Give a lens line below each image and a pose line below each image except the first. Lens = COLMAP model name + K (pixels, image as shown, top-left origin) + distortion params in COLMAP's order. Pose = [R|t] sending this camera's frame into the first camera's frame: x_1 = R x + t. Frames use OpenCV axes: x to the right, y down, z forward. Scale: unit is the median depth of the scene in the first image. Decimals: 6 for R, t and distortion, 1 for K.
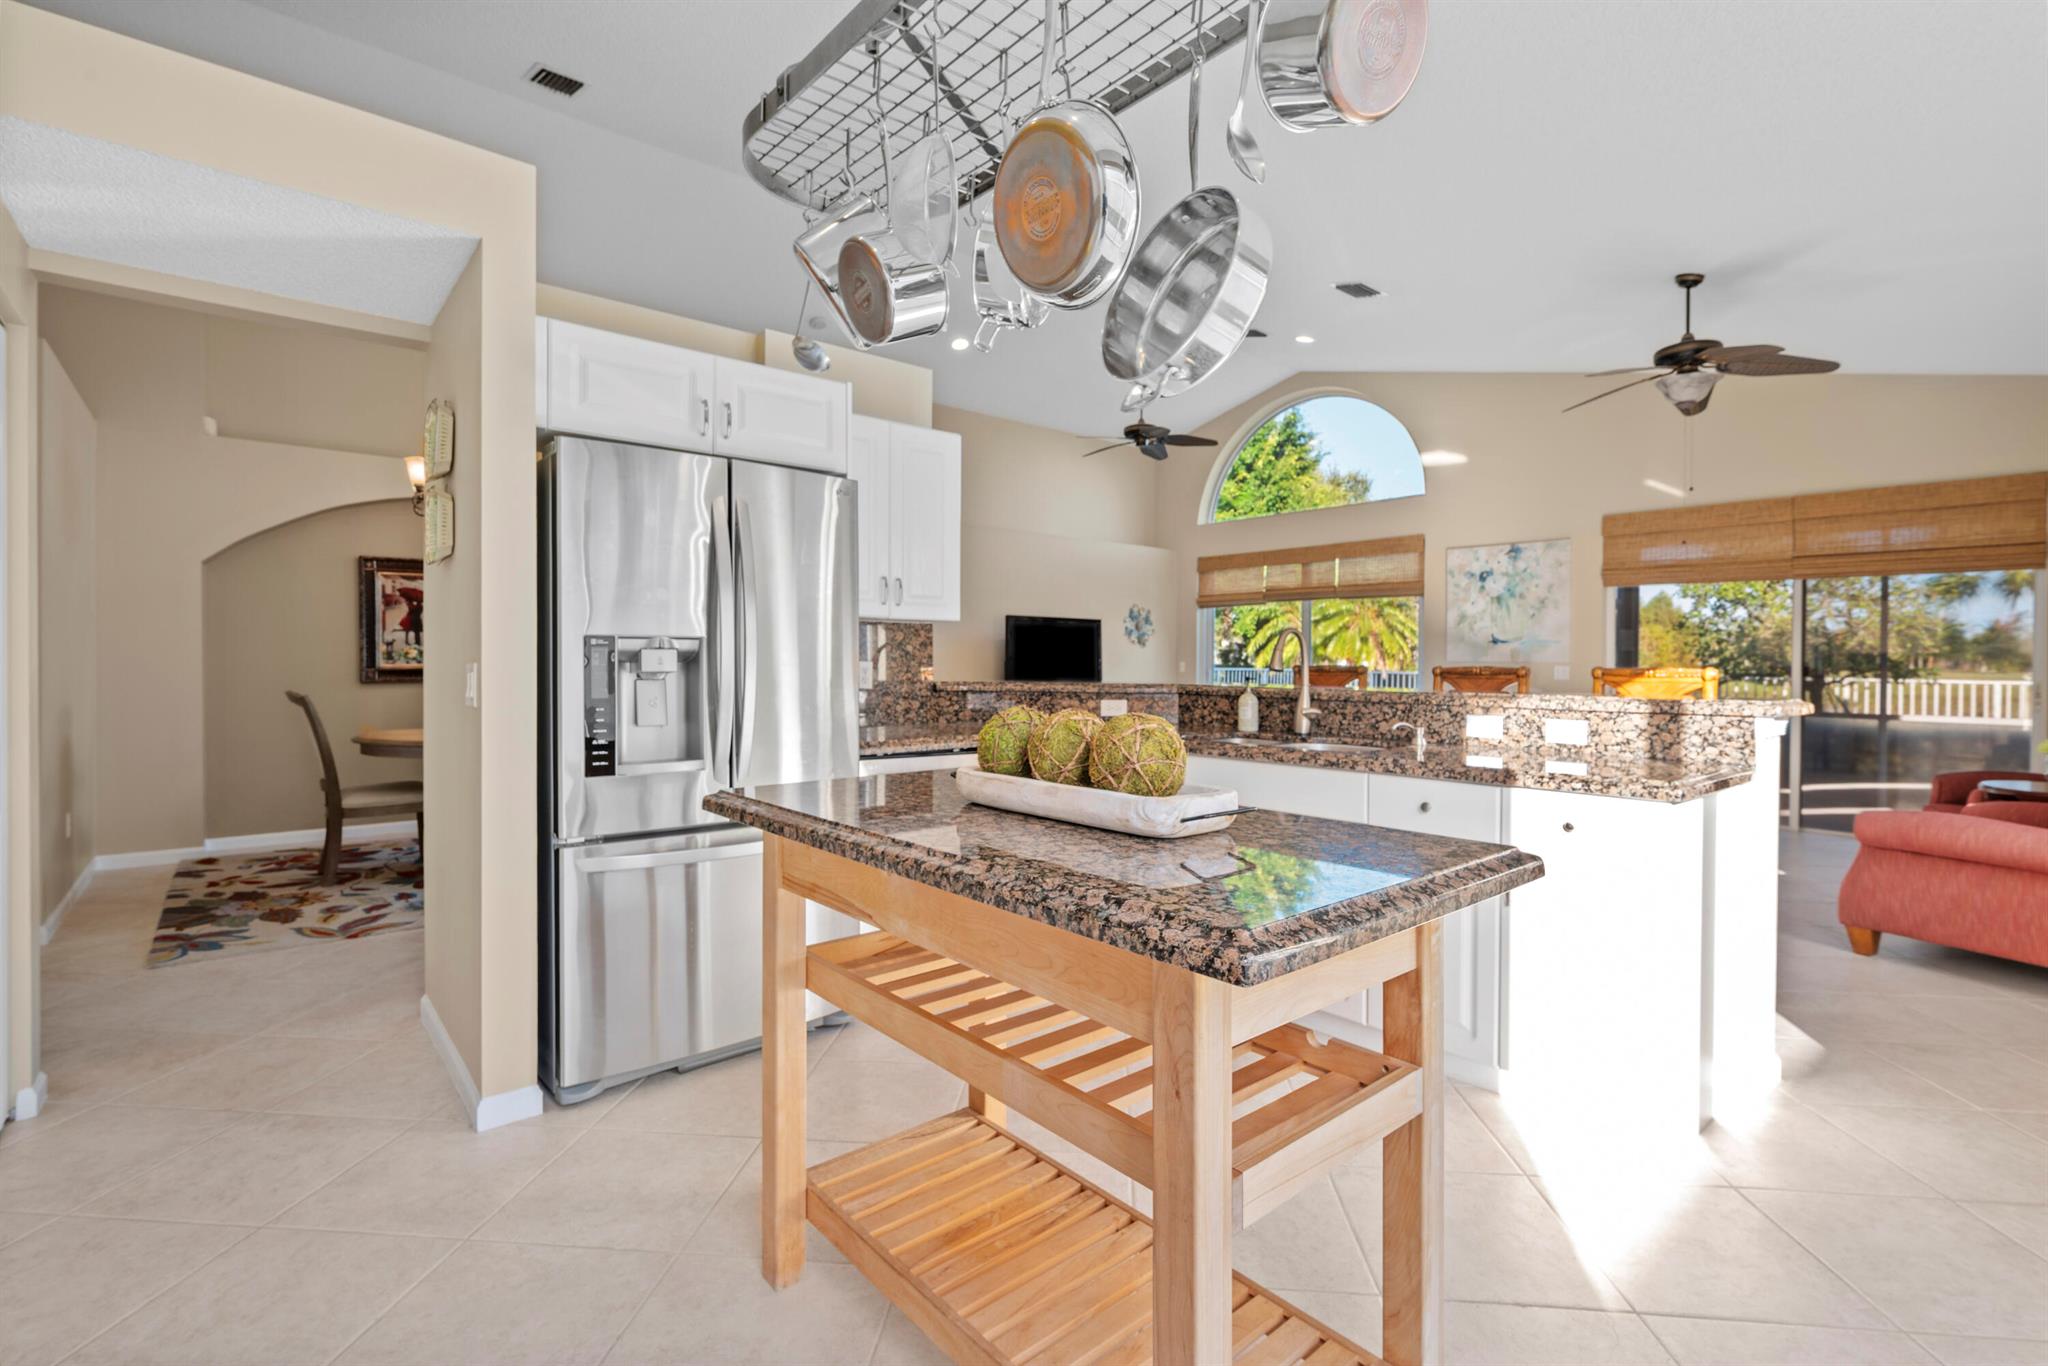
lens RADIAL K [[928.4, 0, 1120.6], [0, 928.4, 669.9], [0, 0, 1]] dist [-0.000039, 0.000973]
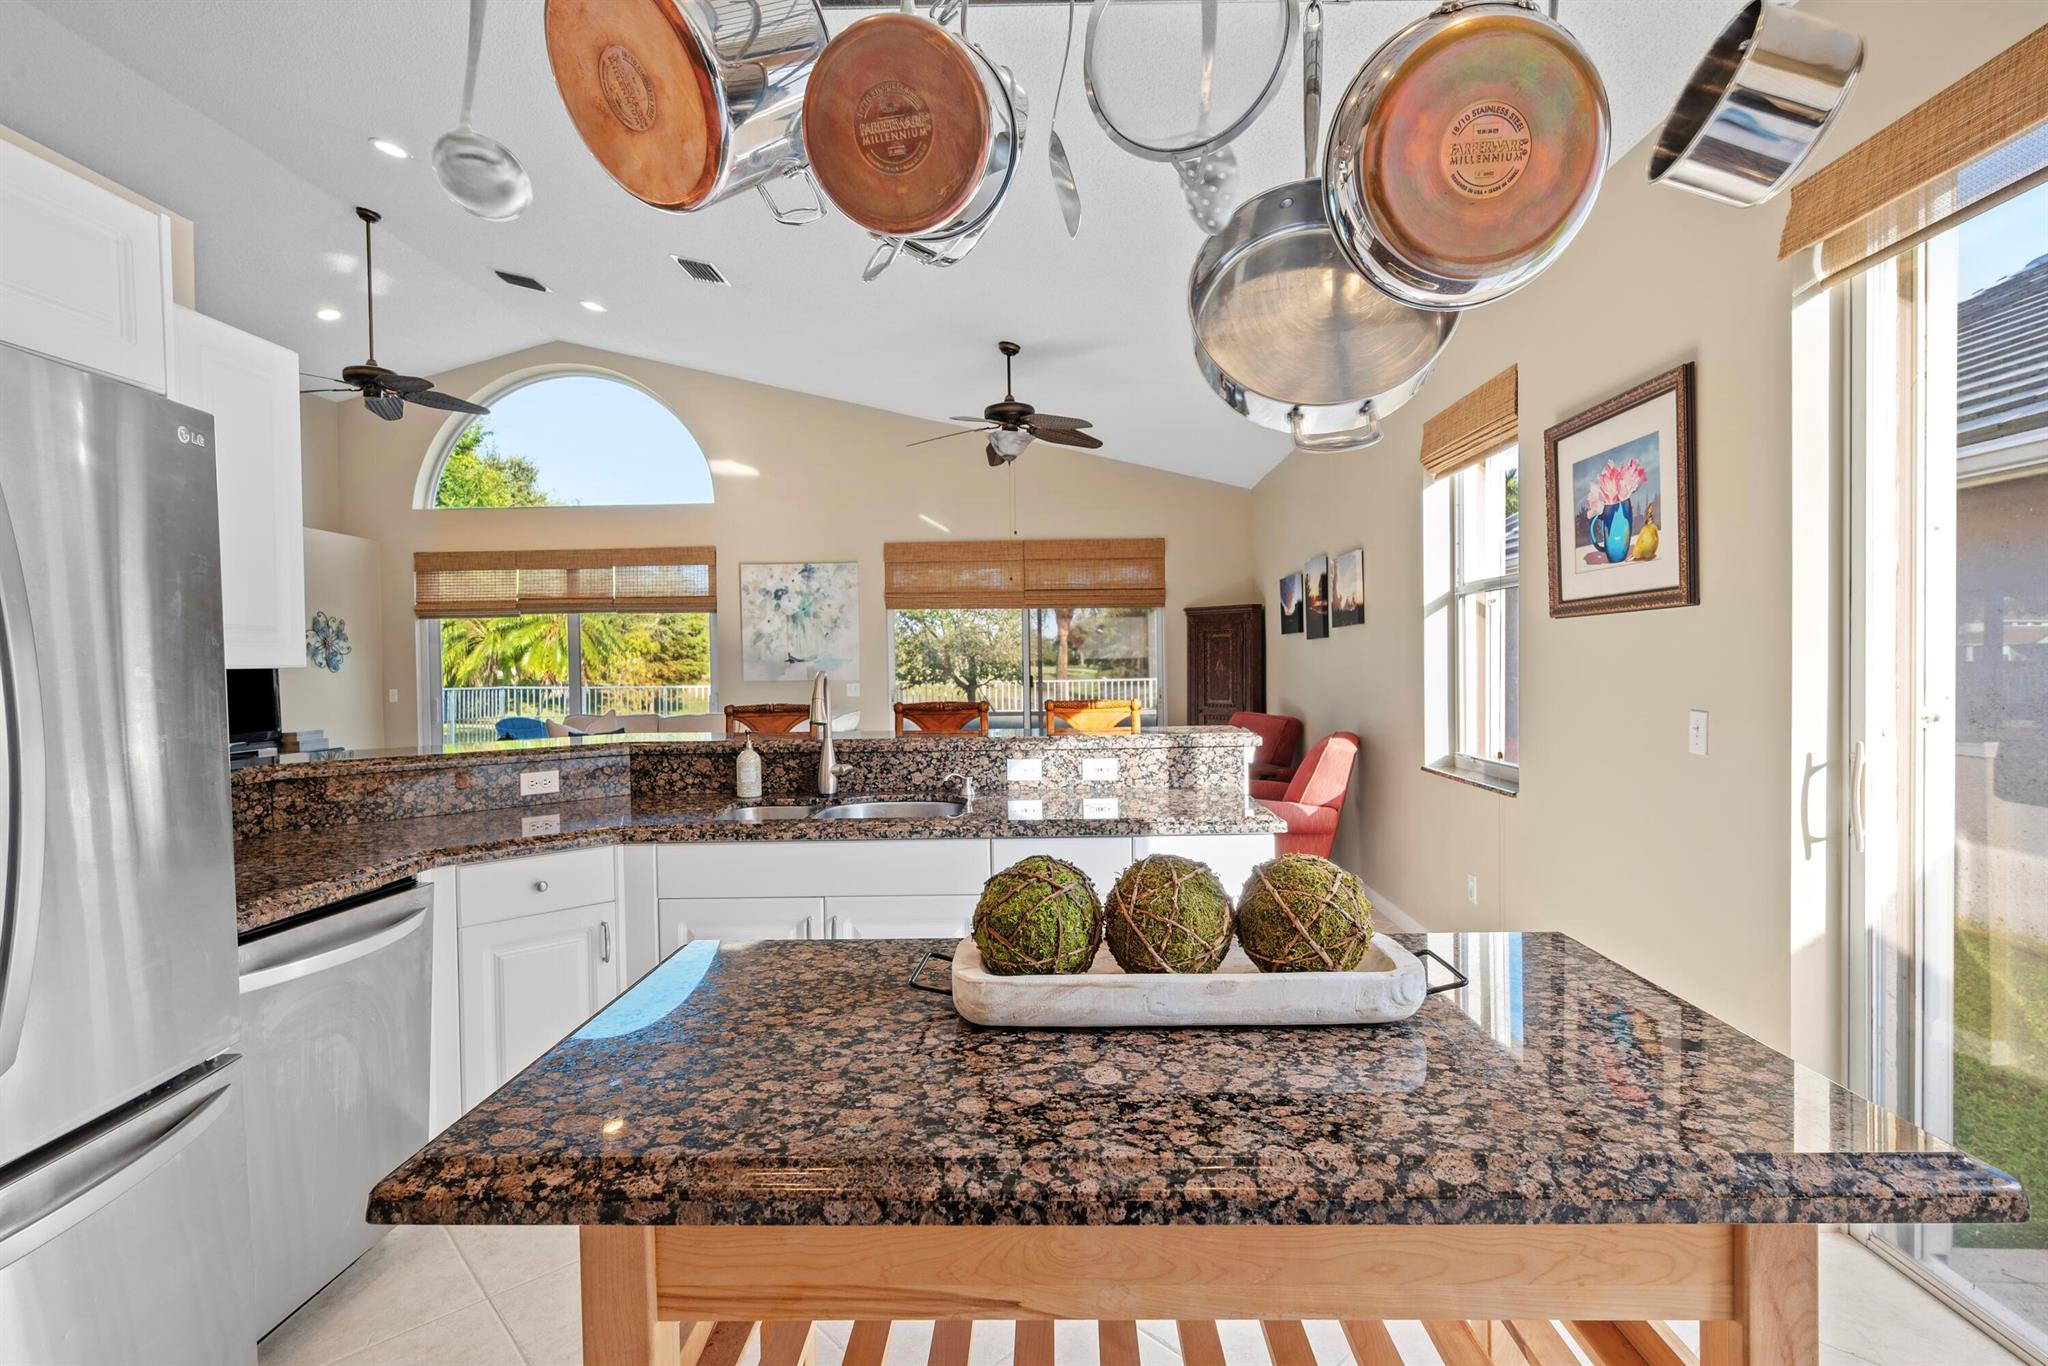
lens RADIAL K [[928.4, 0, 1029.8], [0, 928.4, 681.3], [0, 0, 1]] dist [-0.000039, 0.000973]
pose [[0.704261, -0.027879, 0.709394, -0.132851], [0.021513, 0.999608, 0.017927, -0.022285], [-0.709615, 0.002636, 0.704584, 0.127423]]
